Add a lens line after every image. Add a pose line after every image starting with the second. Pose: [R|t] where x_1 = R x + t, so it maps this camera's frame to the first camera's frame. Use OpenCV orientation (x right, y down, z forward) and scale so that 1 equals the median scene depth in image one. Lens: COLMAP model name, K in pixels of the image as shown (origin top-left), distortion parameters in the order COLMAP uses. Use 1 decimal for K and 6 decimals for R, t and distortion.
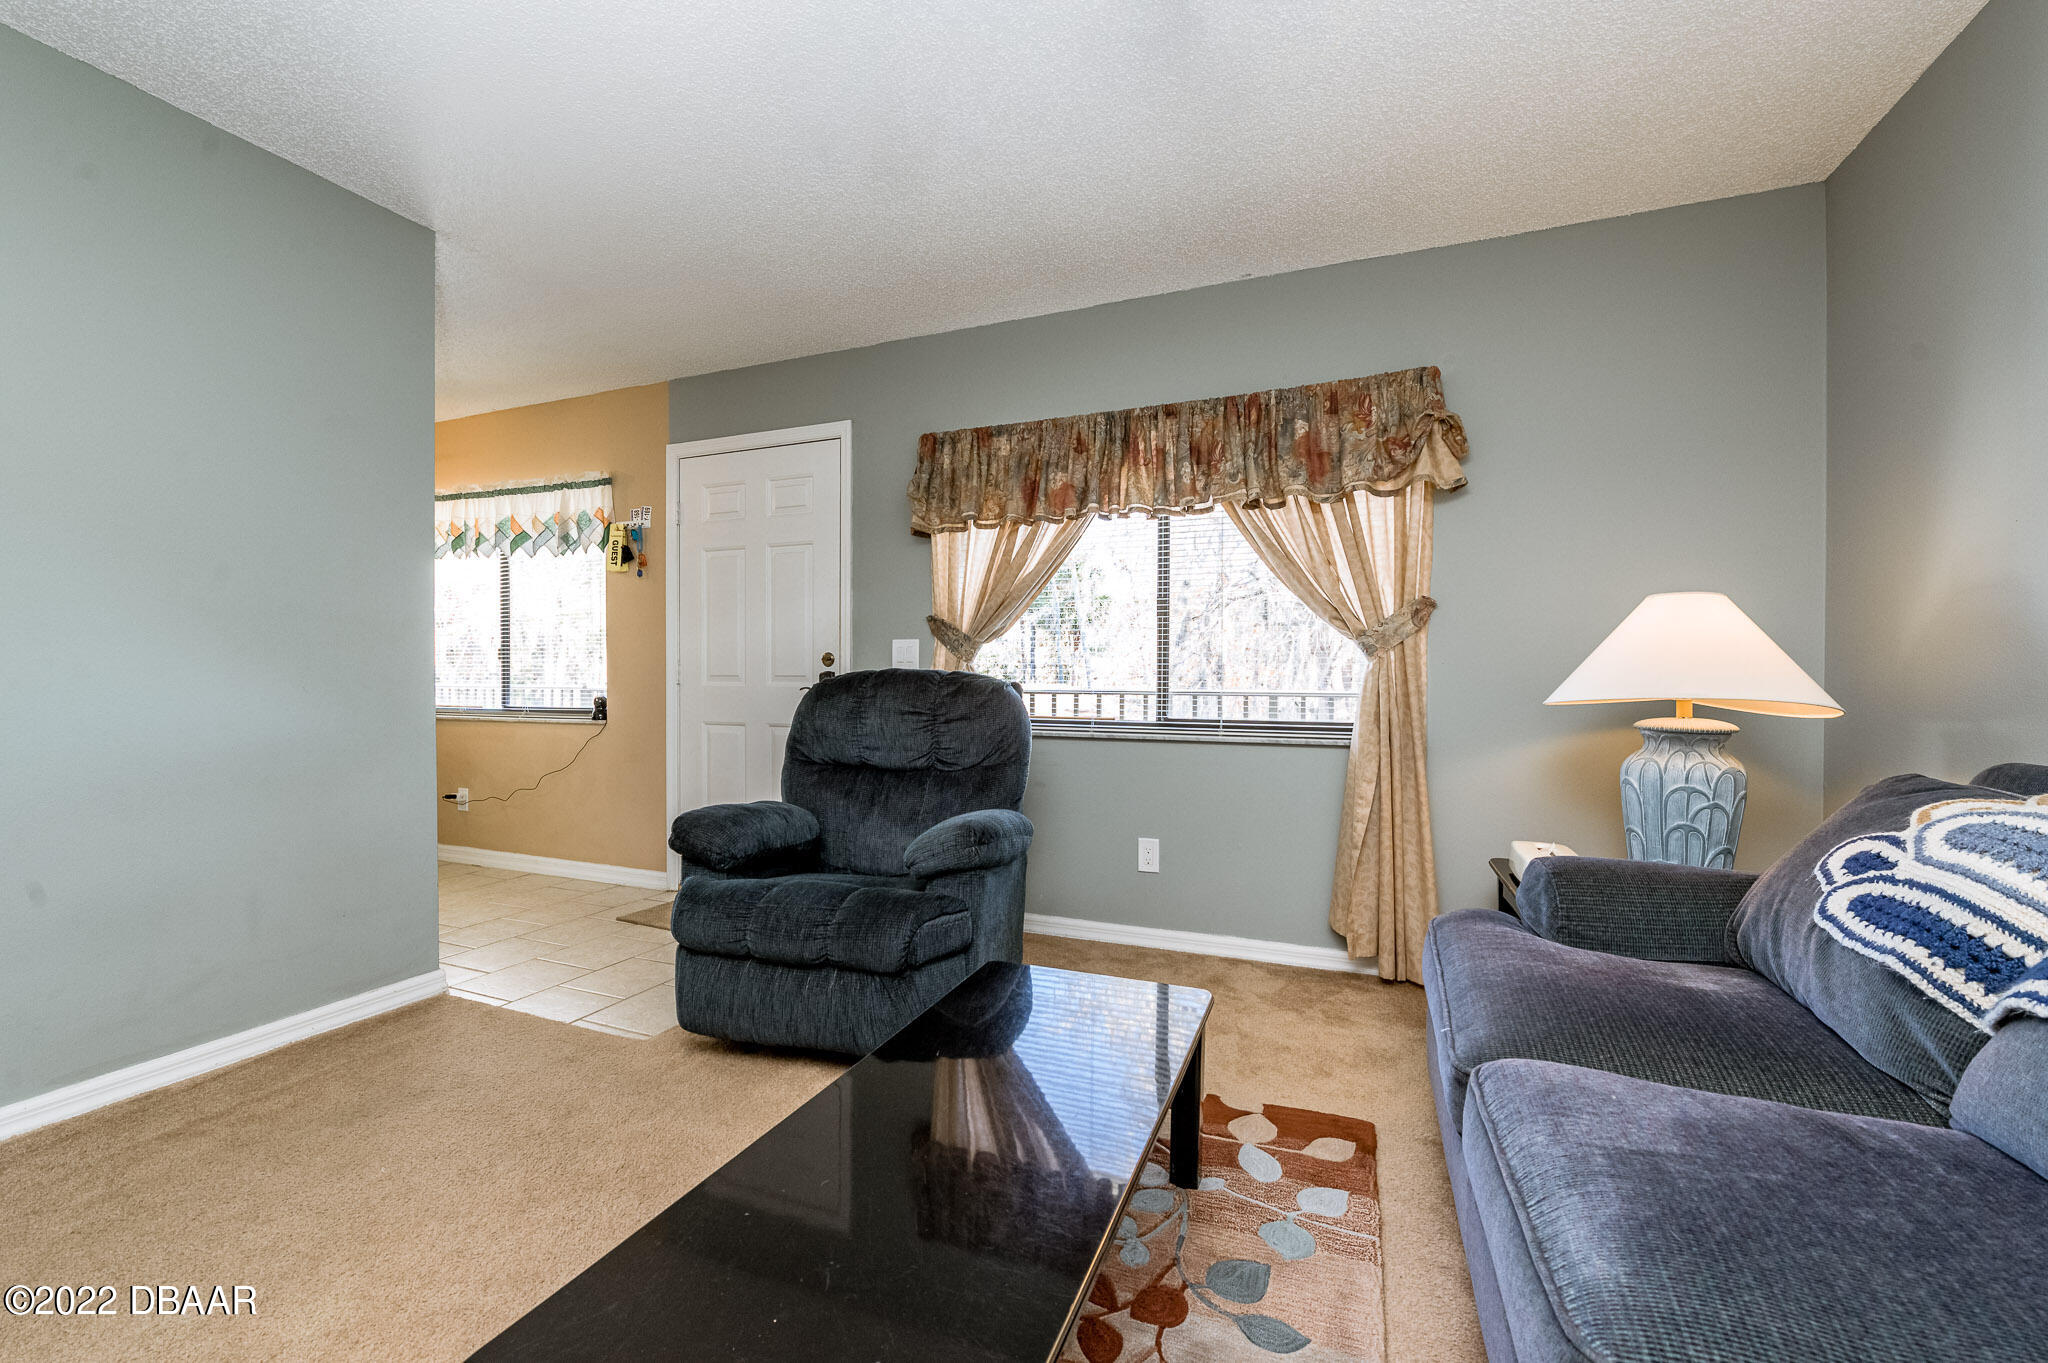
lens RADIAL K [[824.8, 0, 1035.9], [0, 824.8, 685.0], [0, 0, 1]] dist [-0.011132, -0.000286]
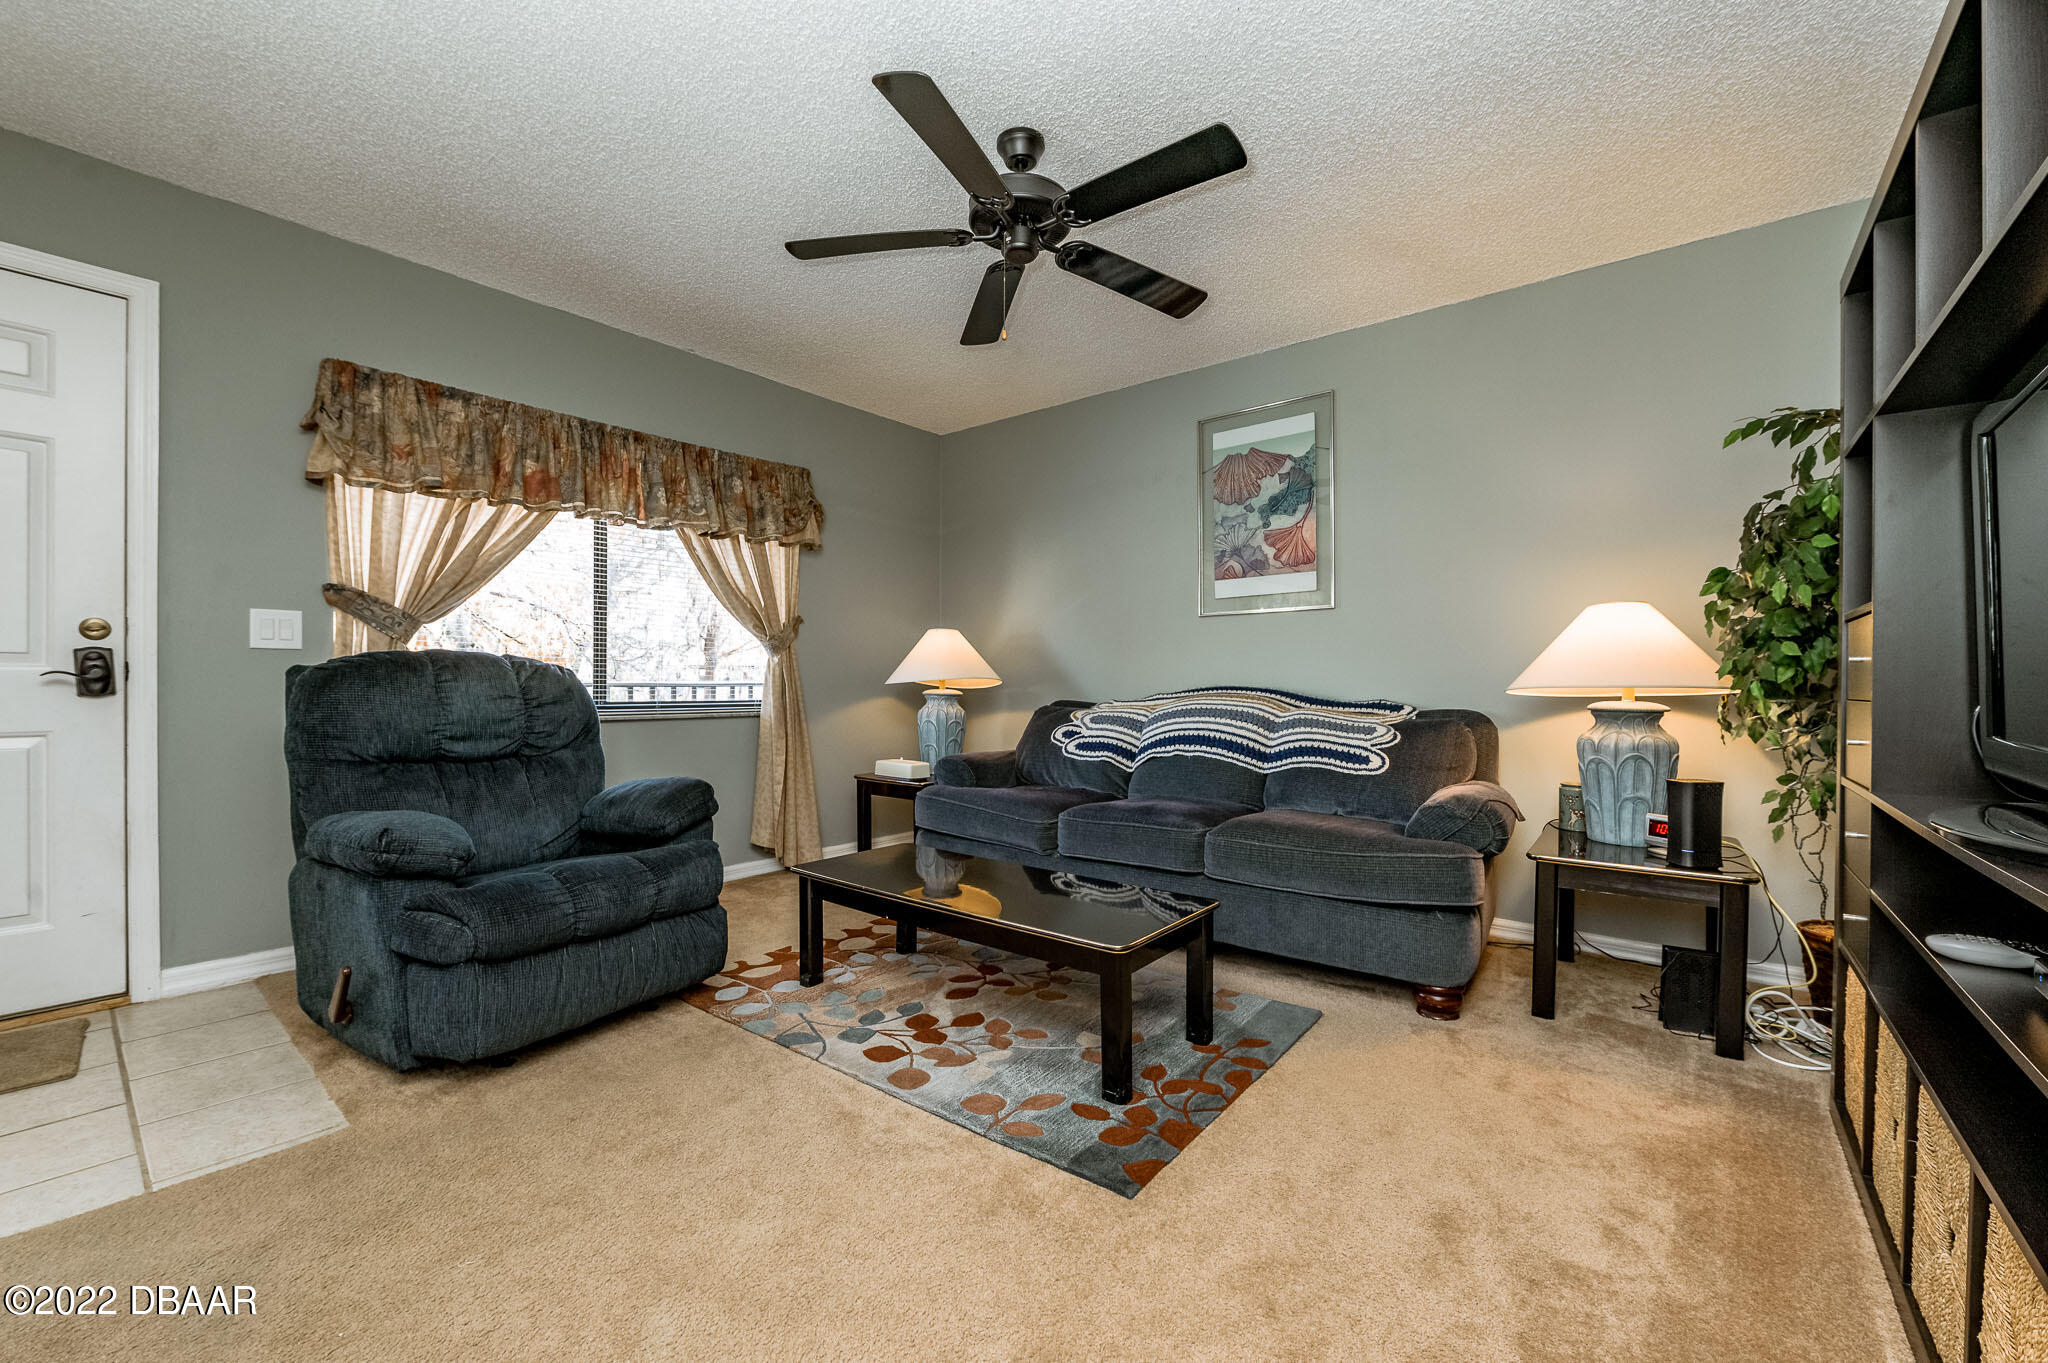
lens RADIAL K [[824.8, 0, 1033.5], [0, 824.8, 680.8], [0, 0, 1]] dist [-0.011132, -0.000286]
pose [[0.287618, 0.002716, 0.957741, -0.780447], [0.004554, 0.999981, -0.004203, 0.019191], [-0.957734, 0.005570, 0.287600, 0.127561]]
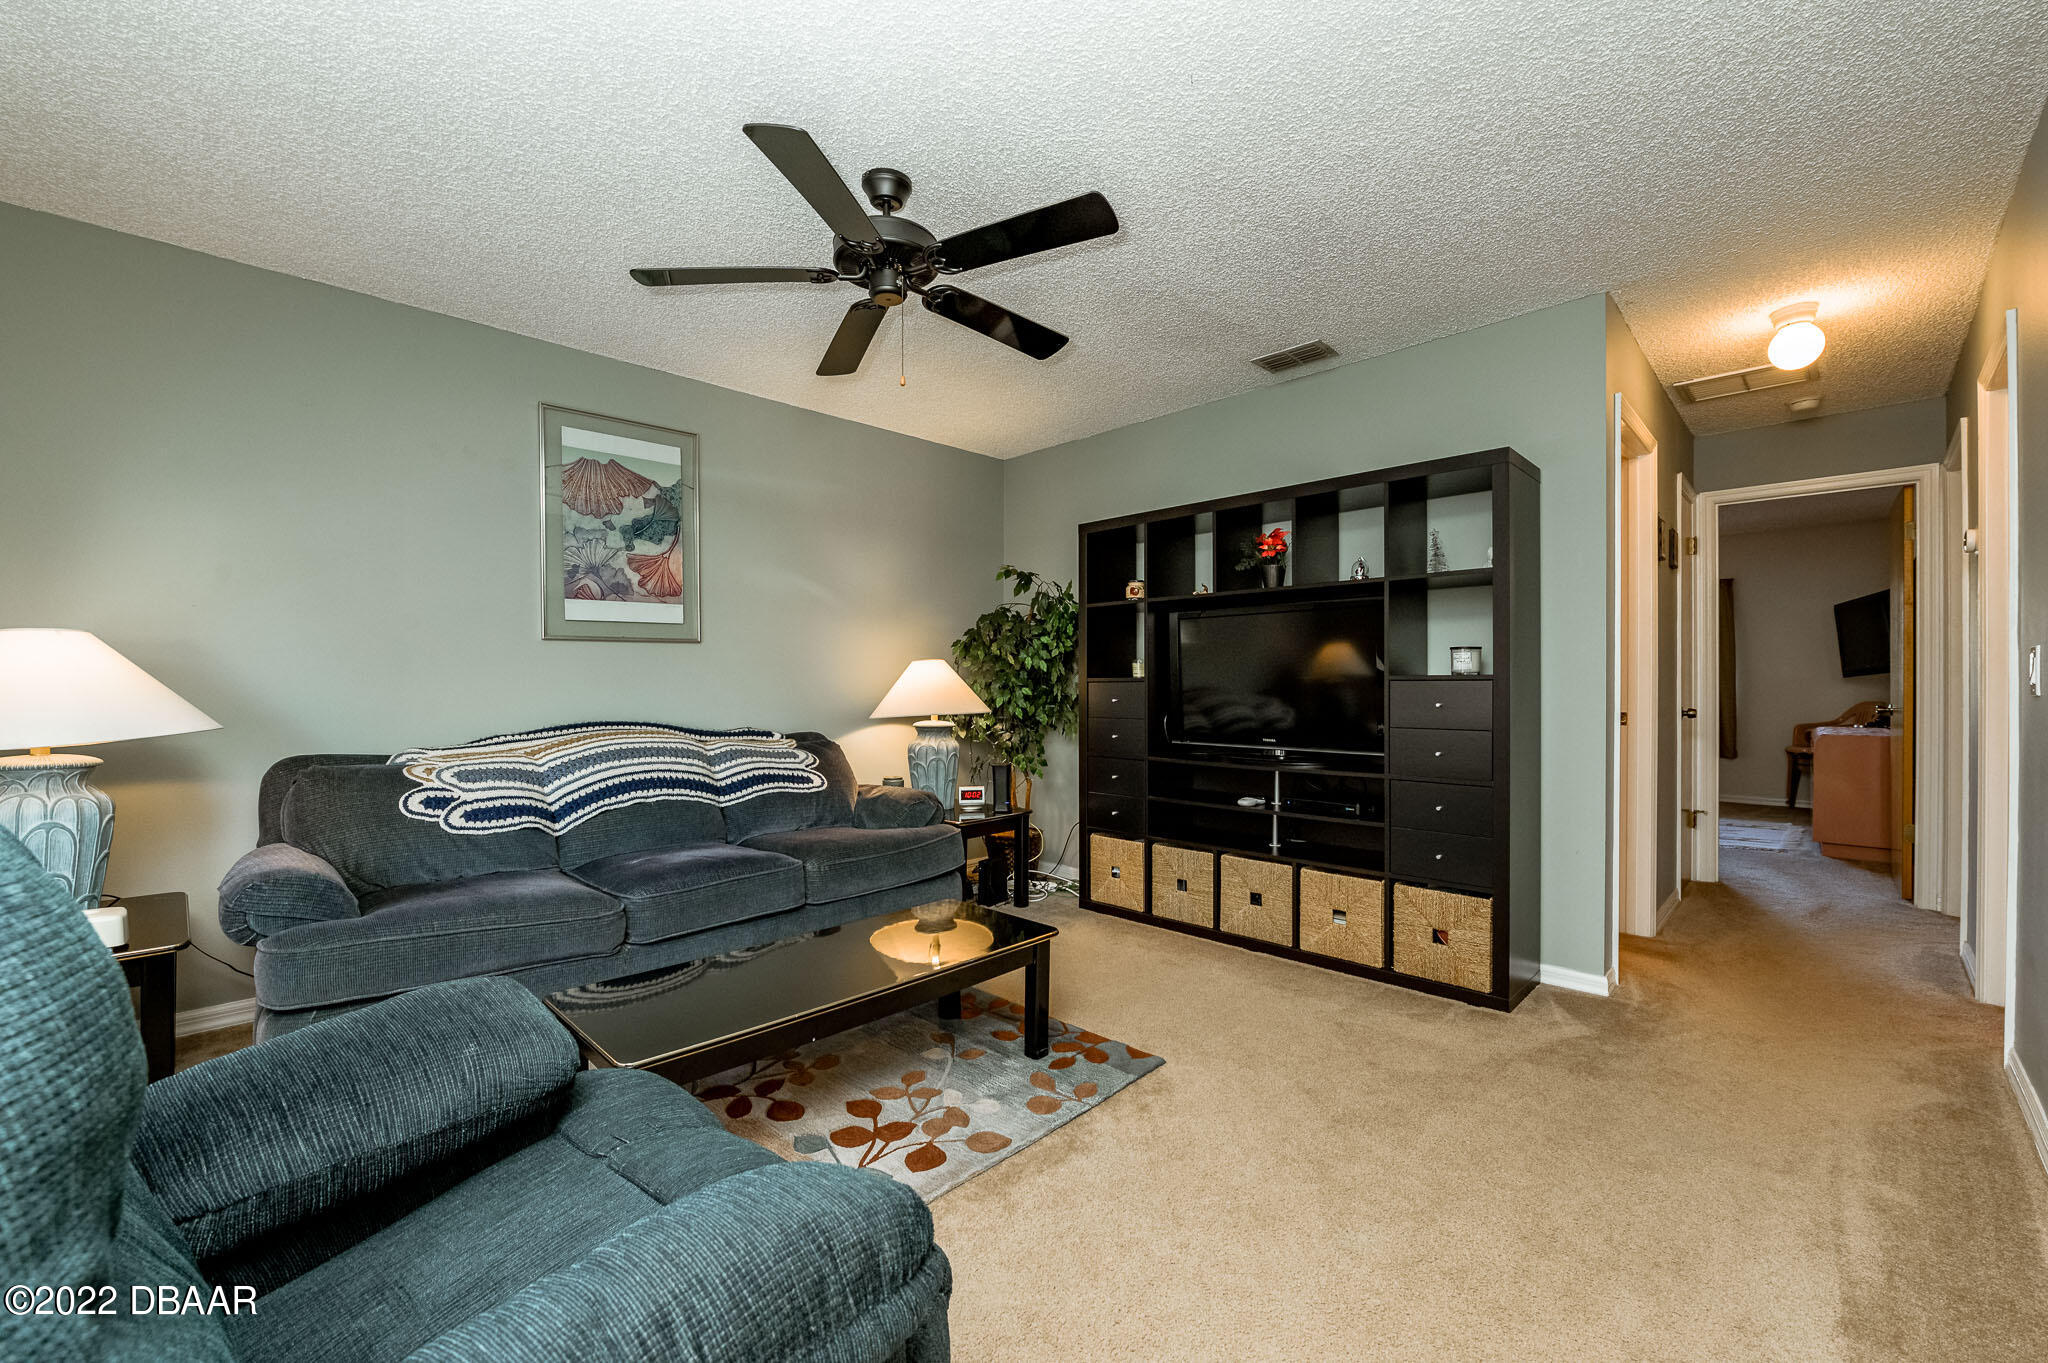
lens RADIAL K [[824.8, 0, 1021.0], [0, 824.8, 684.0], [0, 0, 1]] dist [-0.011132, -0.000286]
pose [[-0.921697, 0.007962, 0.387828, -0.453608], [0.010590, 0.999933, 0.004640, -0.025952], [-0.387765, 0.008384, -0.921720, 0.991742]]
